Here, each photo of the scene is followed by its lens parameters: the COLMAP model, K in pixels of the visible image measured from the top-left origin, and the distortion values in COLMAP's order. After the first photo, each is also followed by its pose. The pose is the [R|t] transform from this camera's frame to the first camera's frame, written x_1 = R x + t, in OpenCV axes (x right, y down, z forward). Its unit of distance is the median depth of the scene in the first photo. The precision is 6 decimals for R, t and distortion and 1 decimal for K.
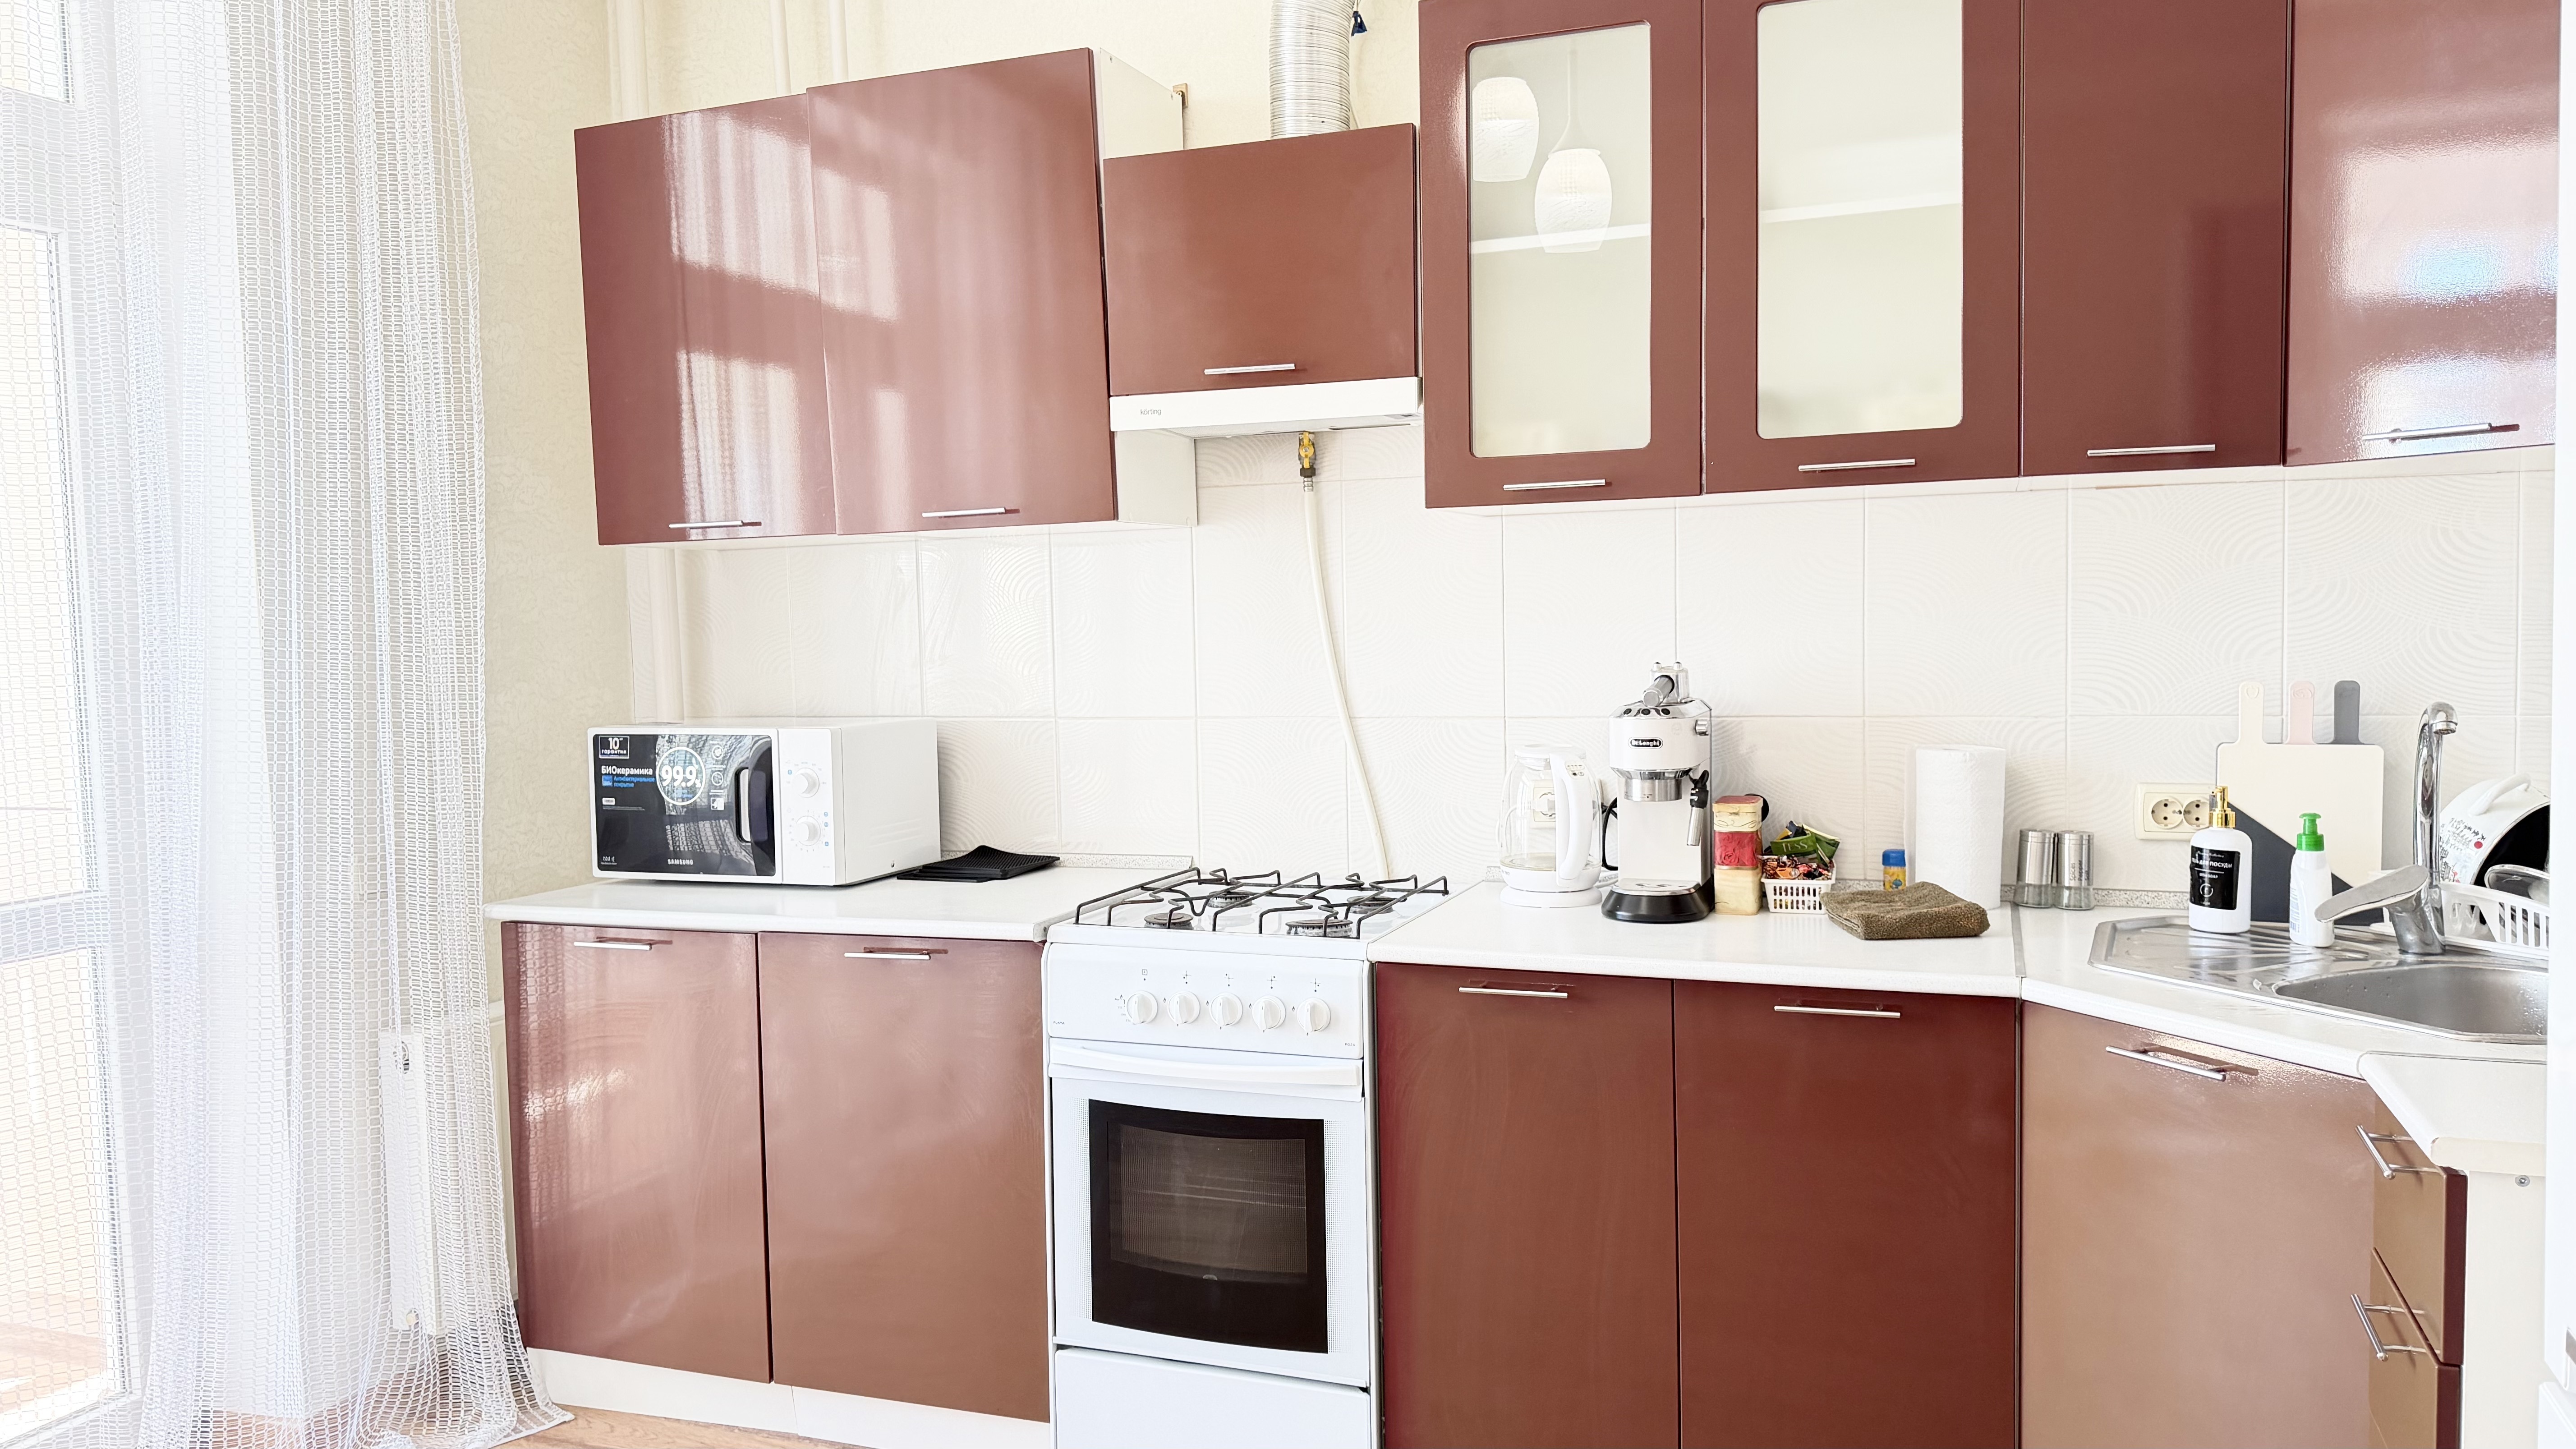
lens RADIAL K [[1795.4, 0, 1278.7], [0, 1795.4, 731.6], [0, 0, 1]] dist [0.134530, -0.240625]
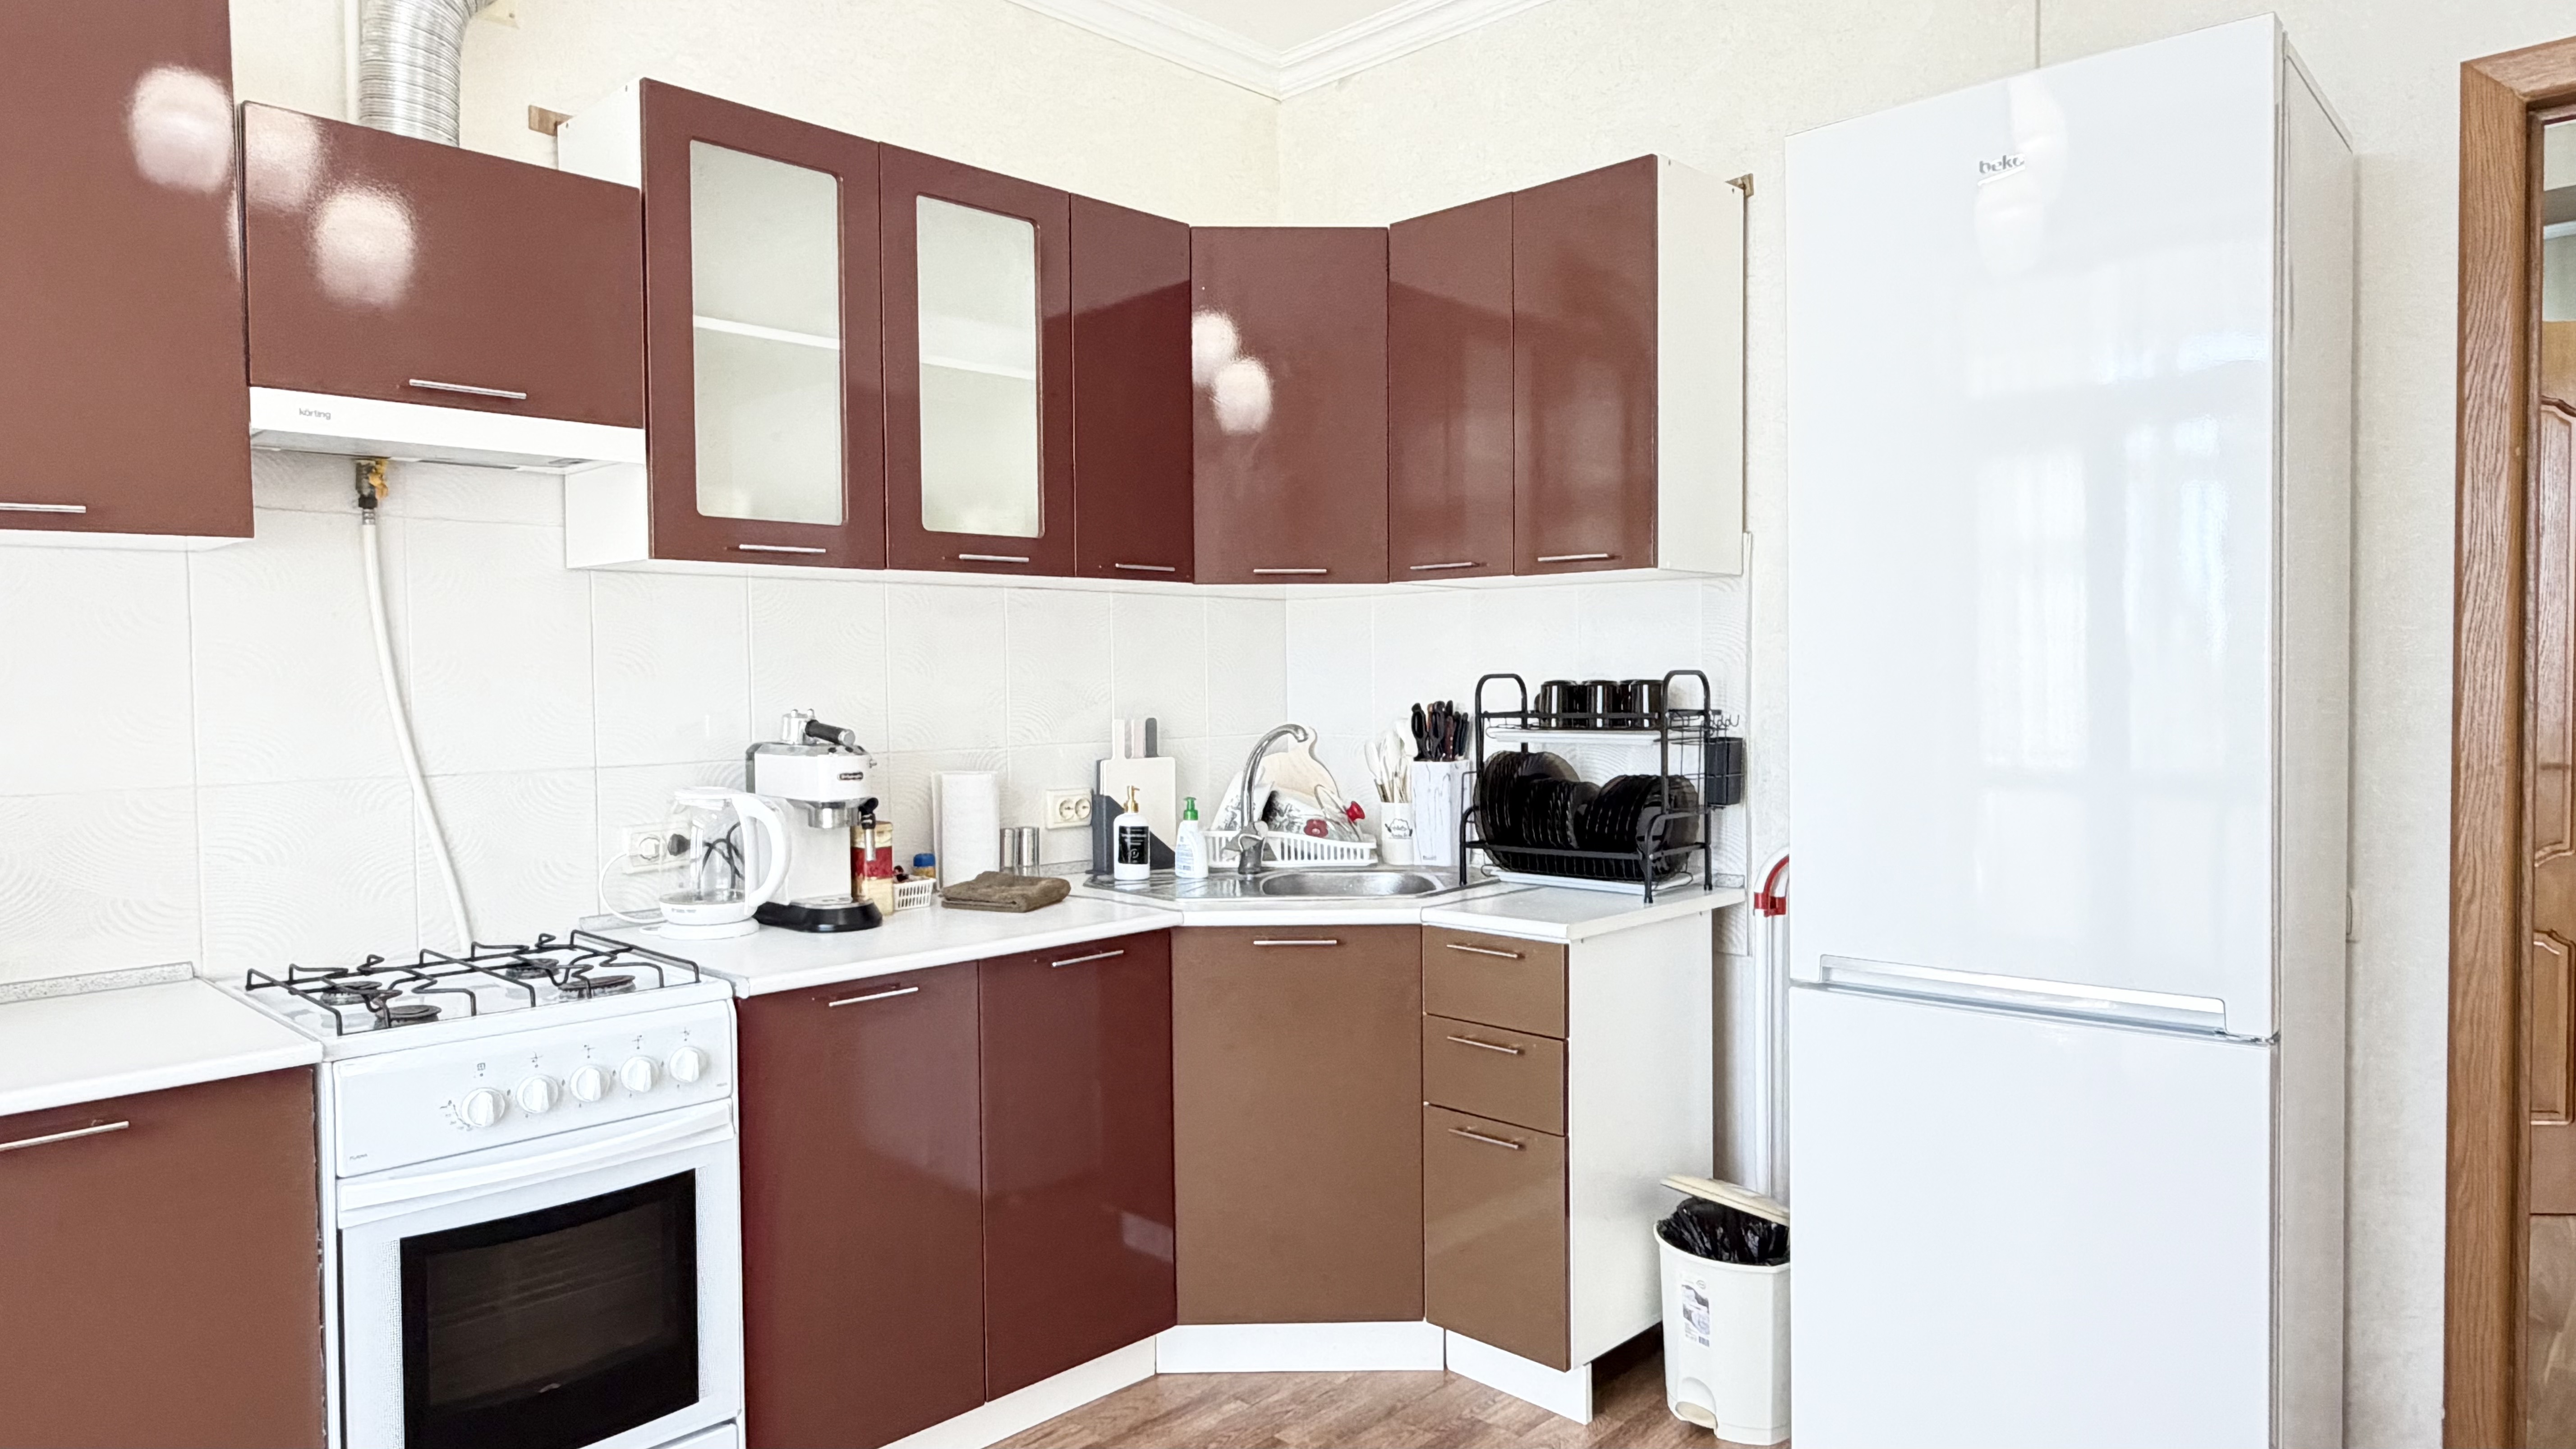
lens RADIAL K [[1542.1, 0, 1284.0], [0, 1542.1, 724.1], [0, 0, 1]] dist [-0.000288, 0.000649]
pose [[0.398692, -0.013895, 0.916980, -0.584572], [0.054648, 0.998468, -0.008630, -0.003535], [-0.915455, 0.053552, 0.398841, 0.333599]]
